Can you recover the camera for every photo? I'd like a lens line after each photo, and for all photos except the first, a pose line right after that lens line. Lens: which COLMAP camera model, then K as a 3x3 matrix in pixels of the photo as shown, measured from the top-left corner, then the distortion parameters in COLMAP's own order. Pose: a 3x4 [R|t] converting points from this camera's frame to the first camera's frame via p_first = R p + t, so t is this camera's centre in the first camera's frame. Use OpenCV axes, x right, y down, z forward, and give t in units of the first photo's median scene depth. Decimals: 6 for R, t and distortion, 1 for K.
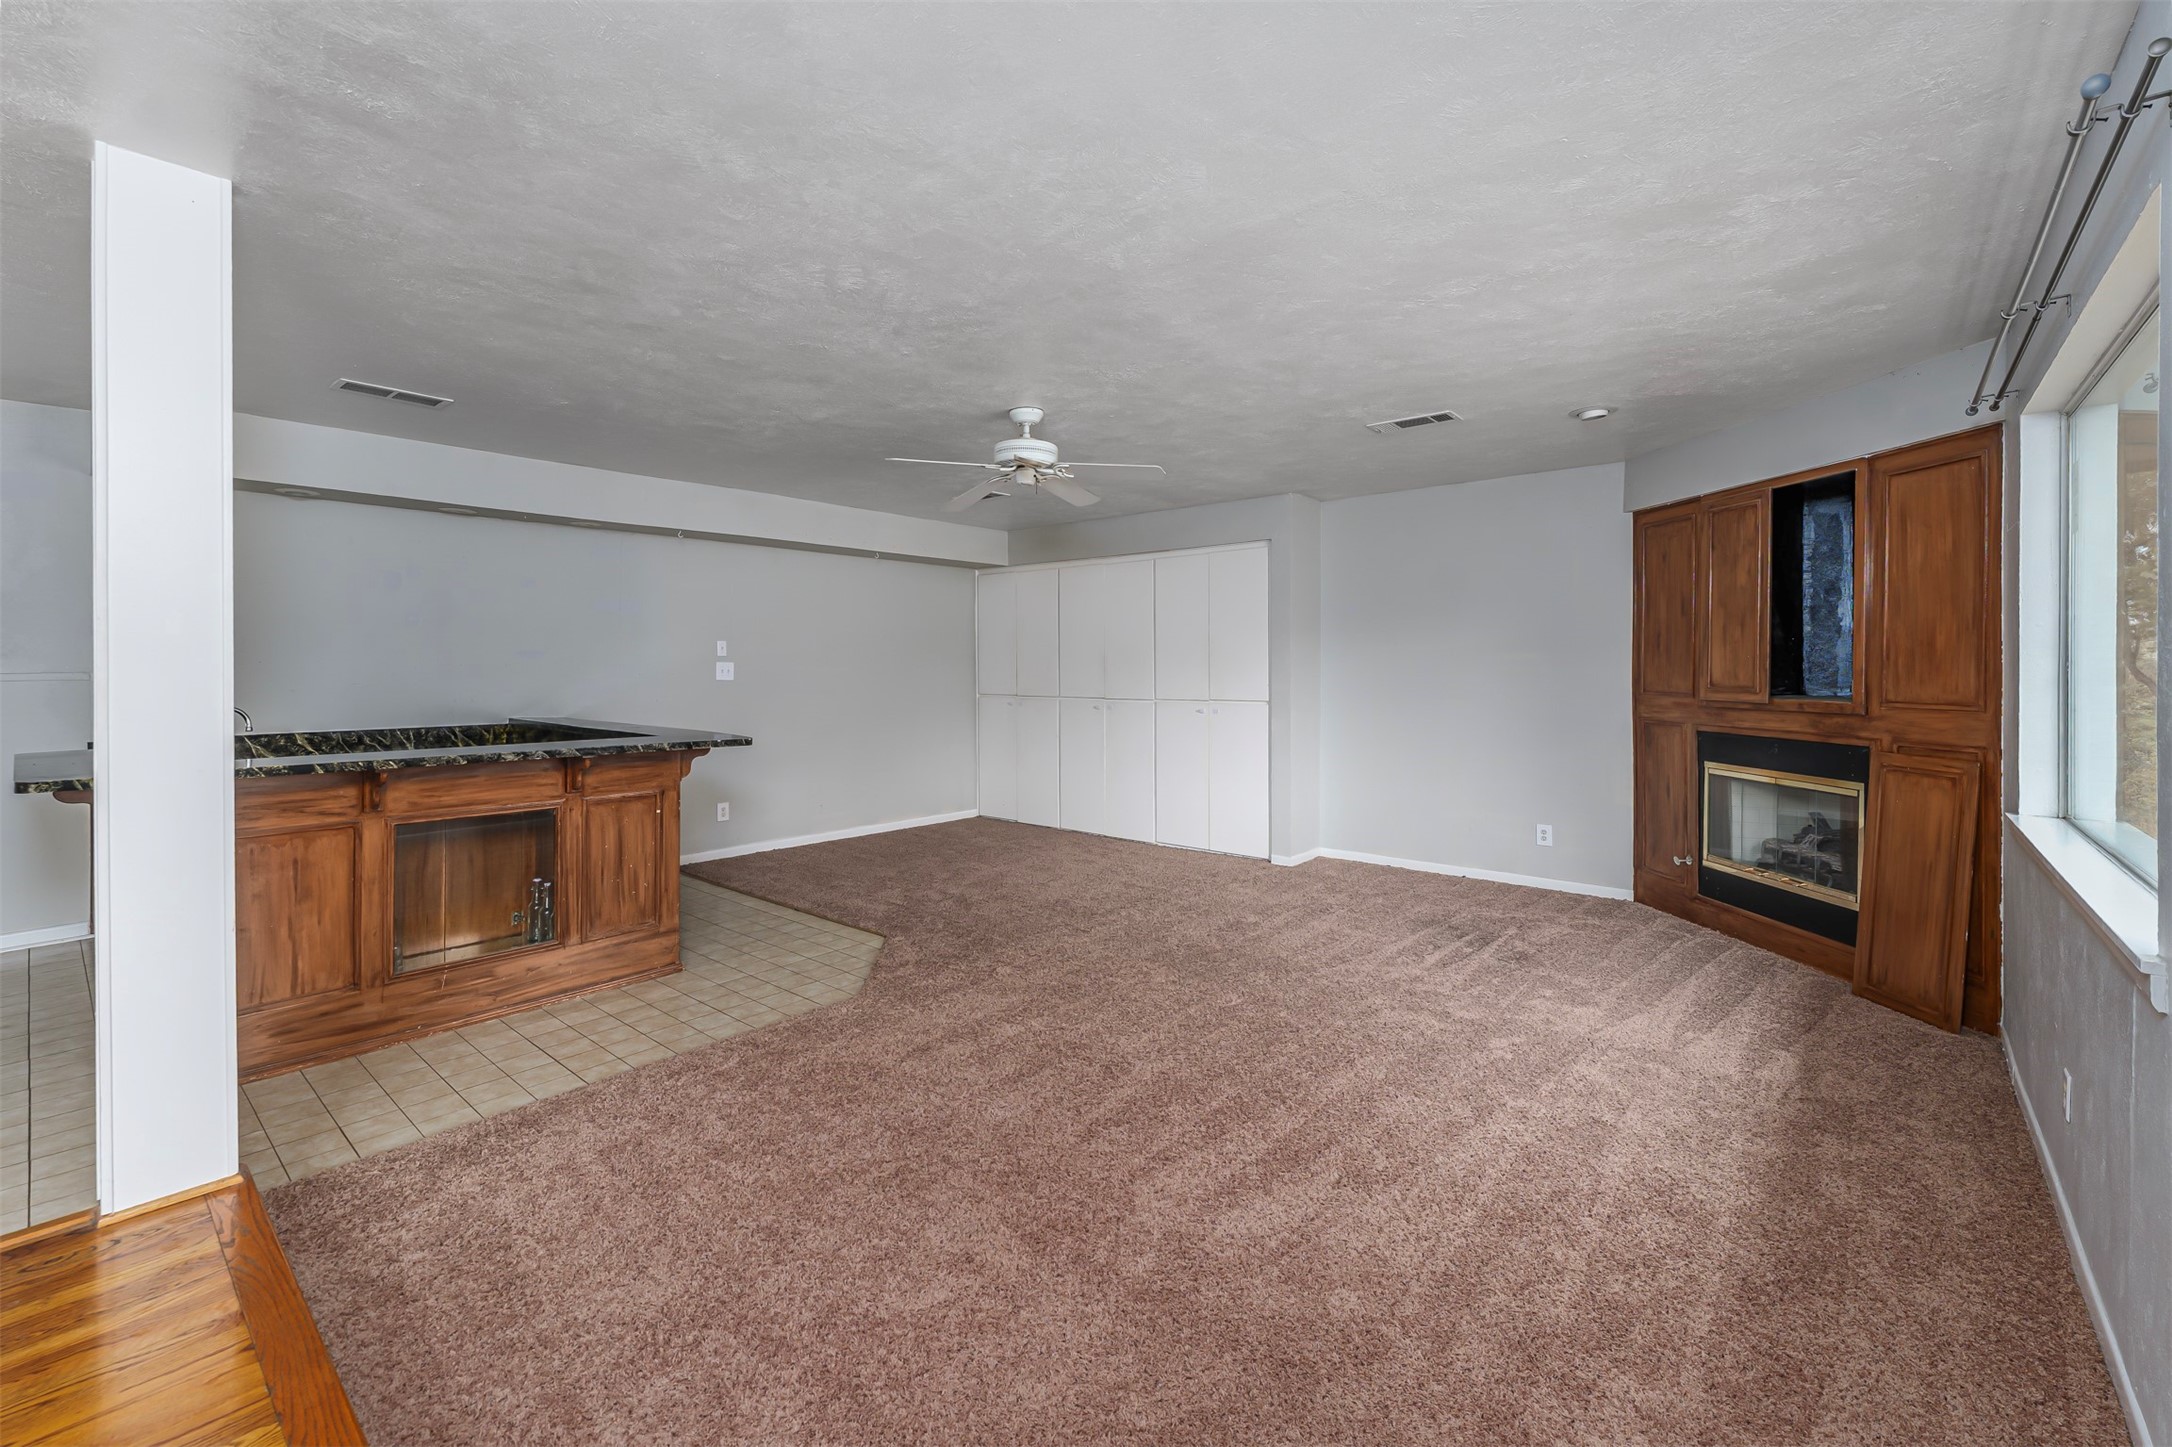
lens RADIAL K [[888.7, 0, 1049.1], [0, 888.7, 668.5], [0, 0, 1]] dist [0.003039, -0.001486]
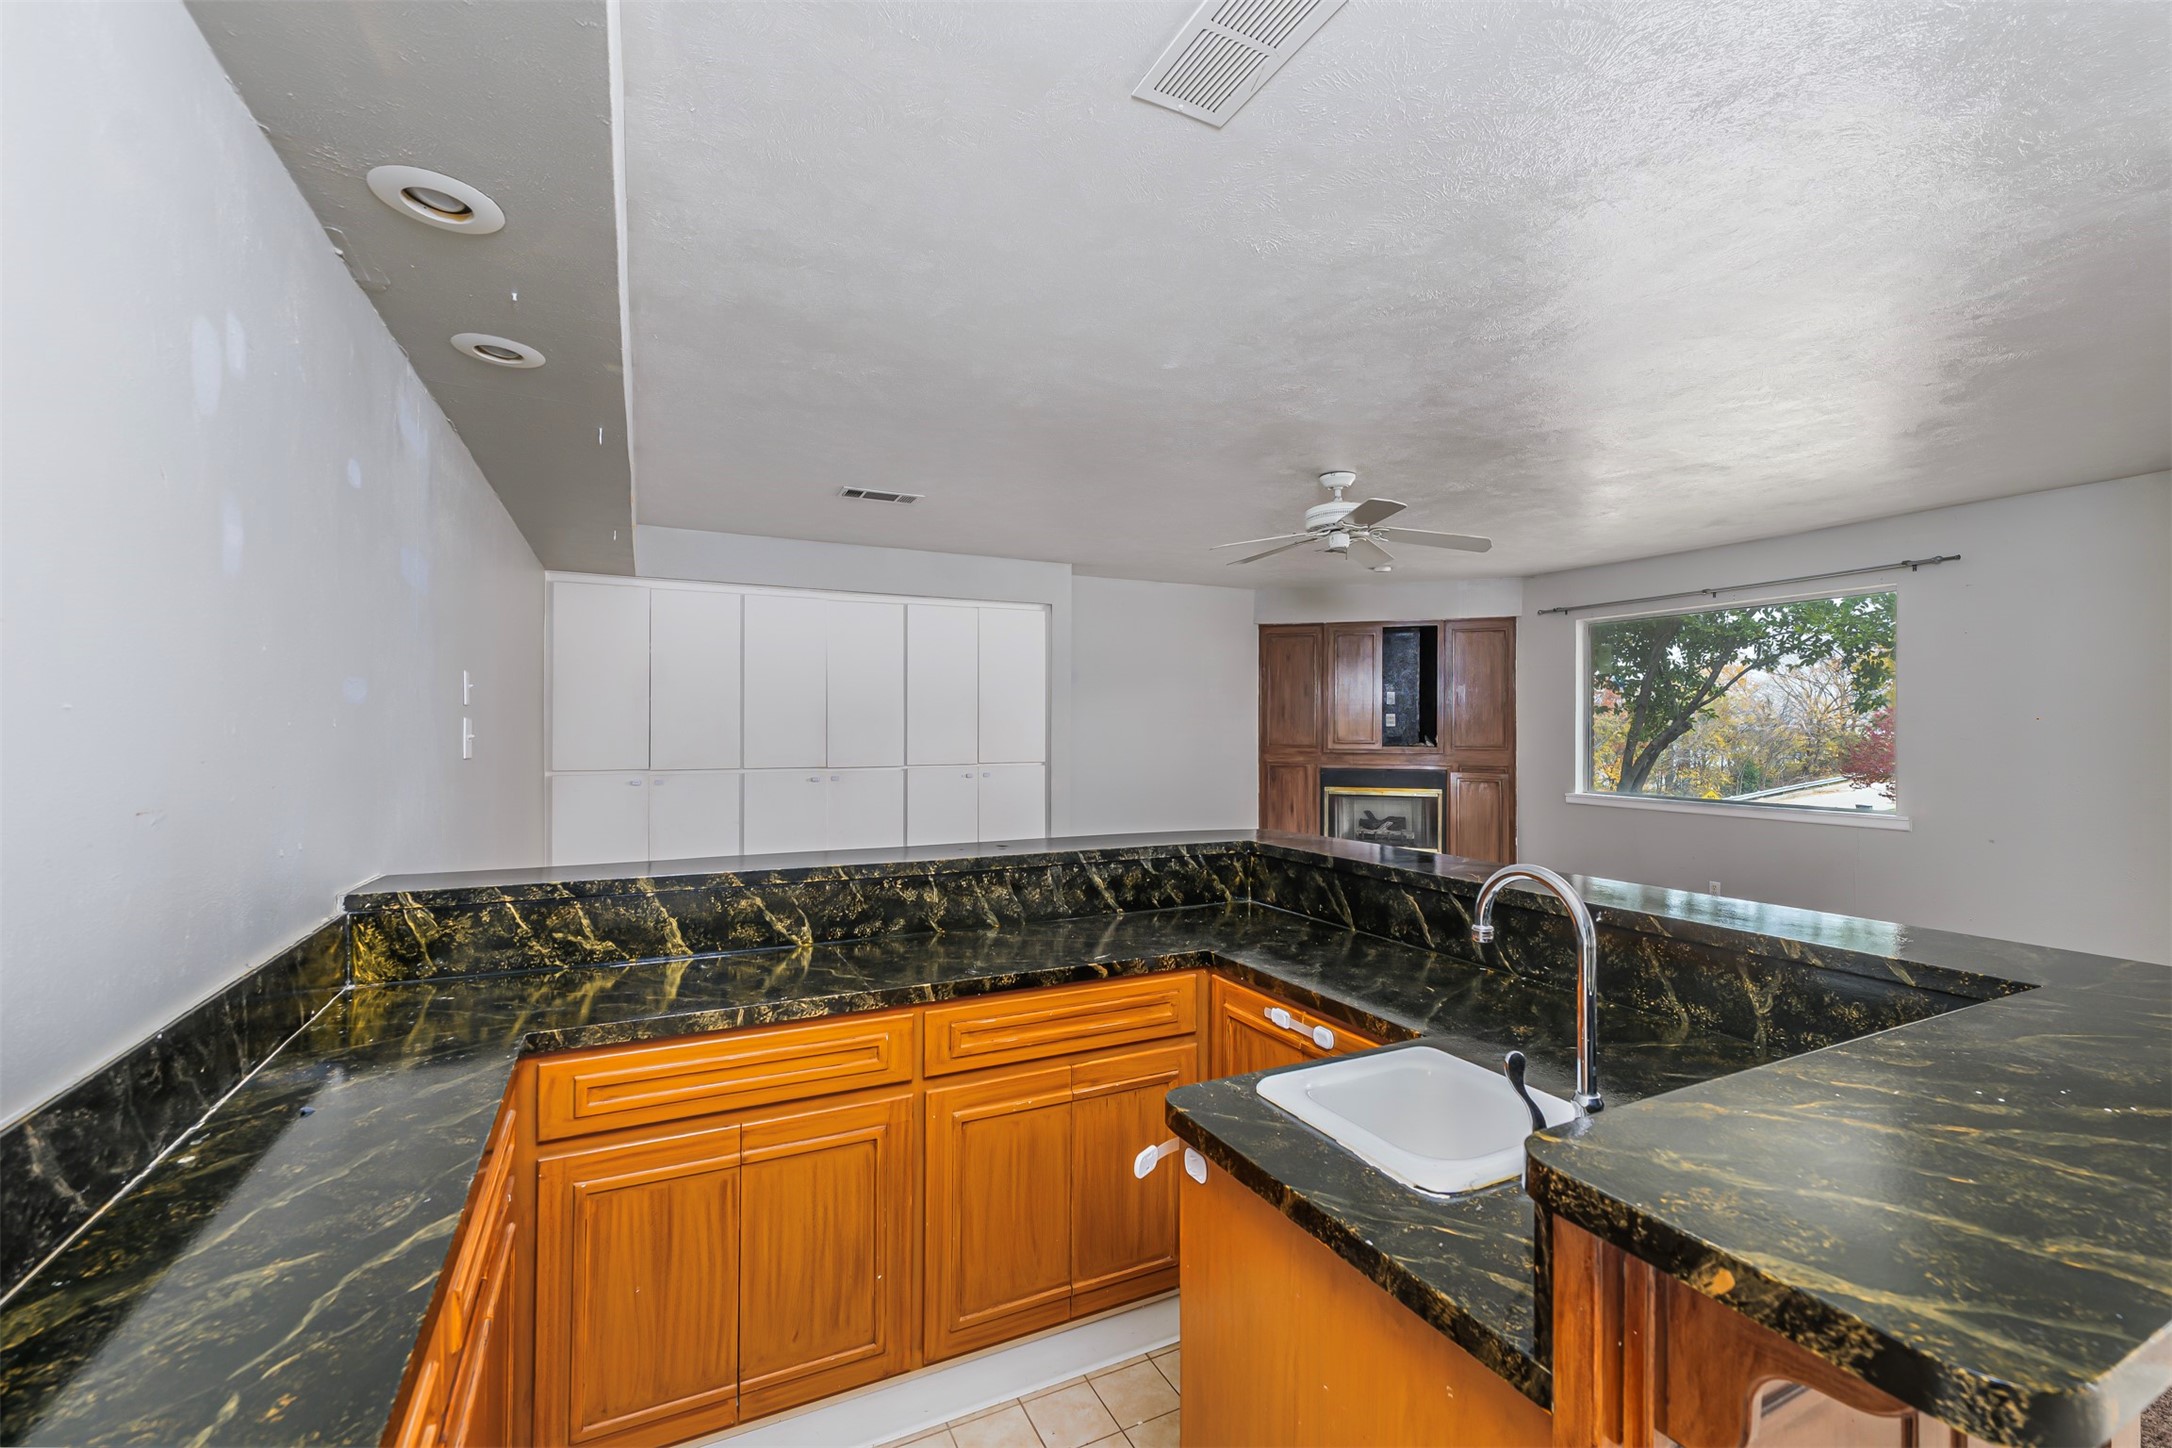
lens RADIAL K [[888.7, 0, 1067.8], [0, 888.7, 724.9], [0, 0, 1]] dist [0.003039, -0.001486]
pose [[0.380488, 0.002471, 0.924783, -1.257270], [-0.000934, 0.999997, -0.002287, -0.005772], [-0.924786, 0.000007, 0.380489, 1.103922]]
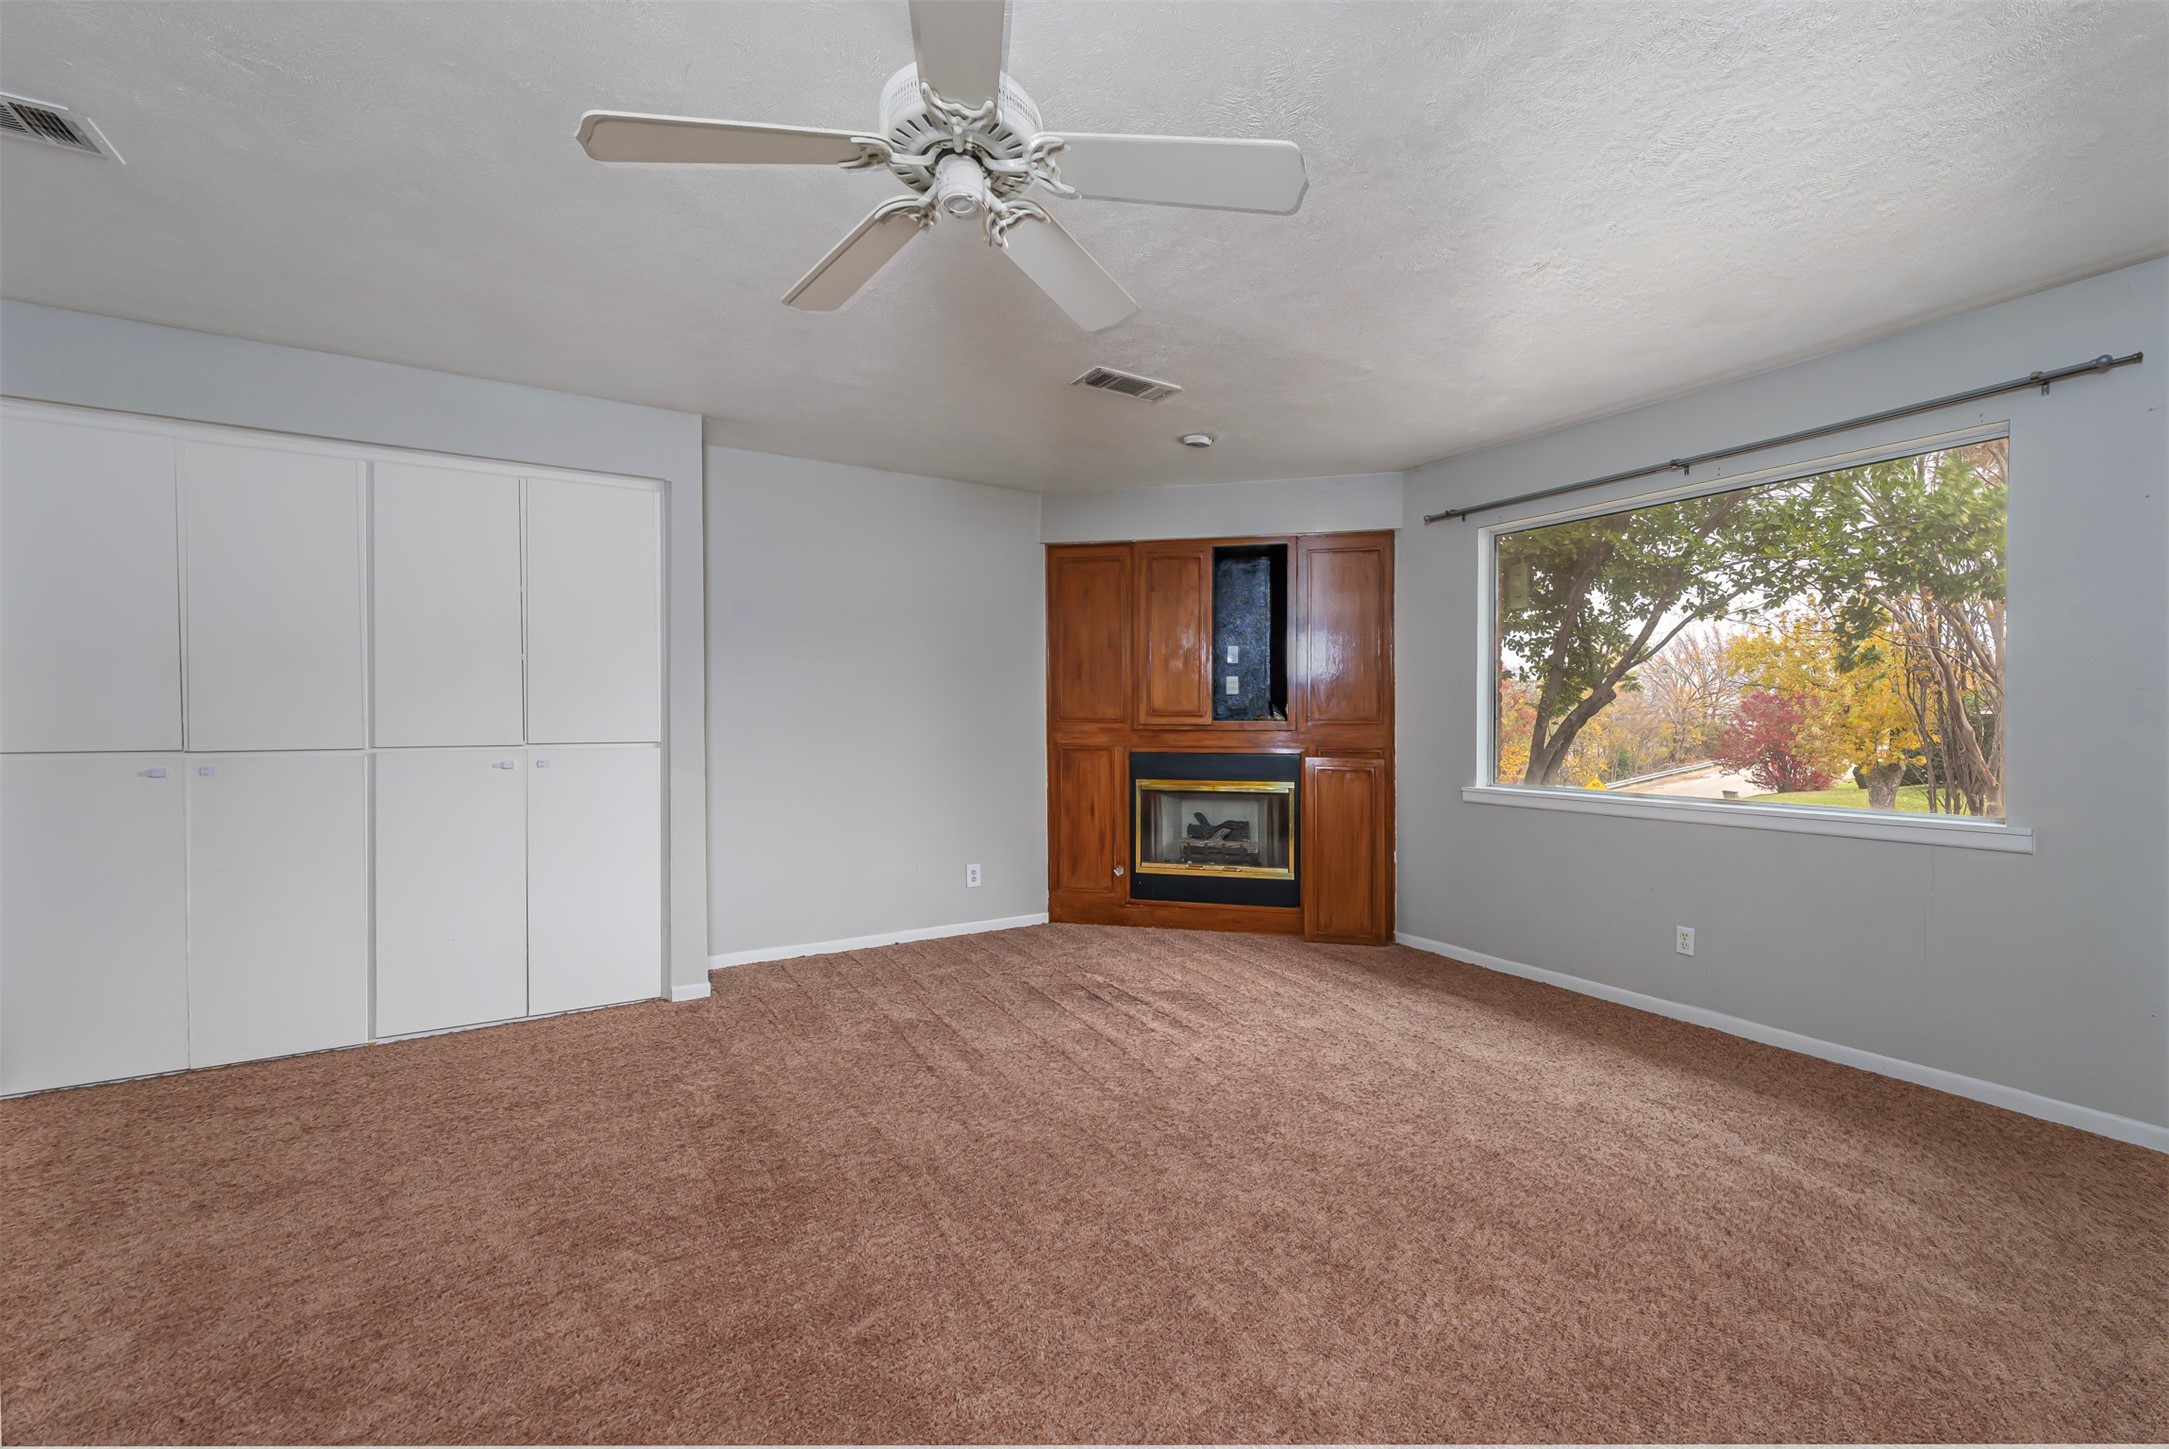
lens RADIAL K [[887.4, 0, 1106.5], [0, 887.4, 721.4], [0, 0, 1]] dist [0.003039, -0.001486]
pose [[0.253217, -0.003449, 0.967403, -0.480667], [-0.003170, 0.999985, 0.004395, 0.035948], [-0.967404, -0.004180, 0.253202, 1.016179]]
